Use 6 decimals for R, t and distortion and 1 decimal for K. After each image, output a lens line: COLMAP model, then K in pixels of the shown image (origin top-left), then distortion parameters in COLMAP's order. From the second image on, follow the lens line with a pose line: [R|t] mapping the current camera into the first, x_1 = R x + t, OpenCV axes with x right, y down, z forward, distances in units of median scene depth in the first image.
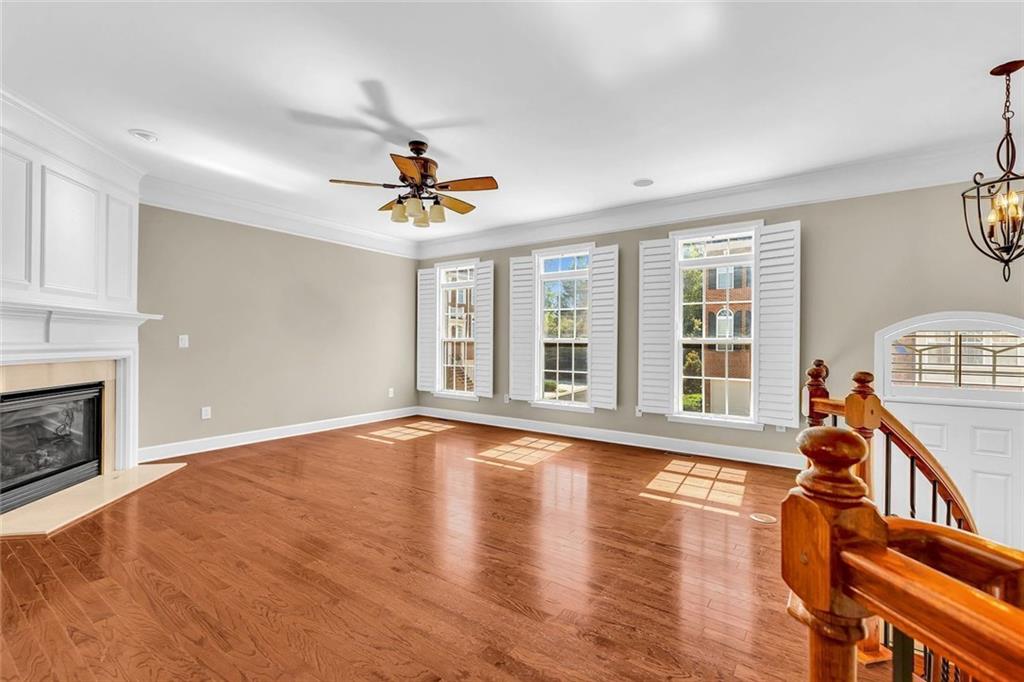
lens RADIAL K [[445.8, 0, 511.6], [0, 445.8, 335.7], [0, 0, 1]] dist [-0.001204, 0.000116]
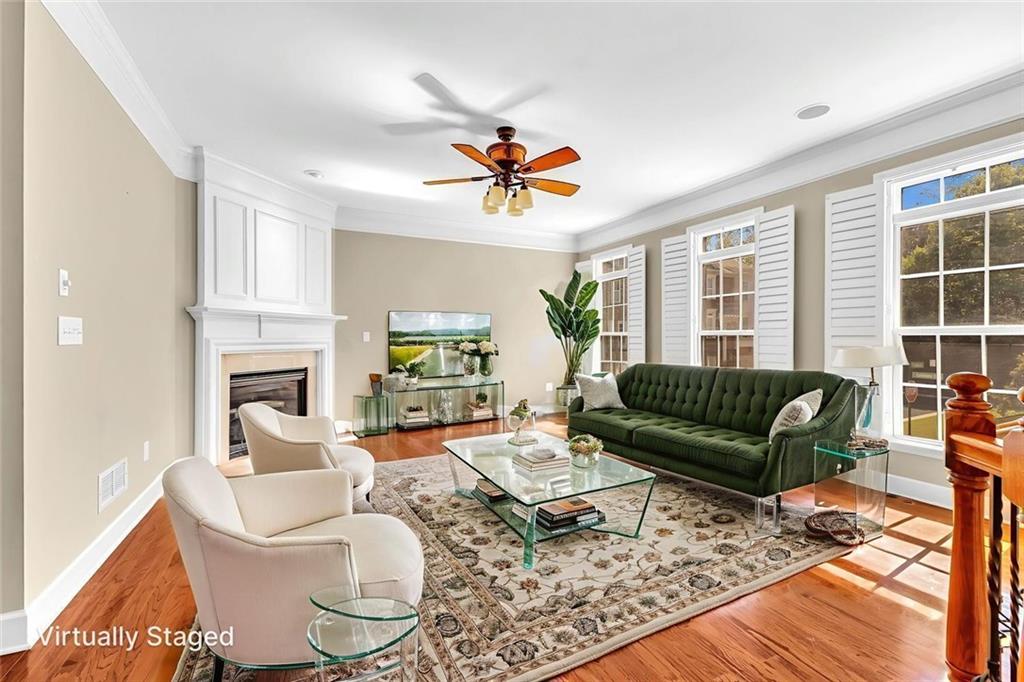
lens RADIAL K [[436.7, 0, 508.2], [0, 436.7, 337.3], [0, 0, 1]] dist [0.000006, 0.000146]
pose [[0.874316, -0.006458, -0.485315, 0.232064], [0.011922, 0.999896, 0.008173, 0.010461], [0.485211, -0.012932, 0.874301, 0.158804]]
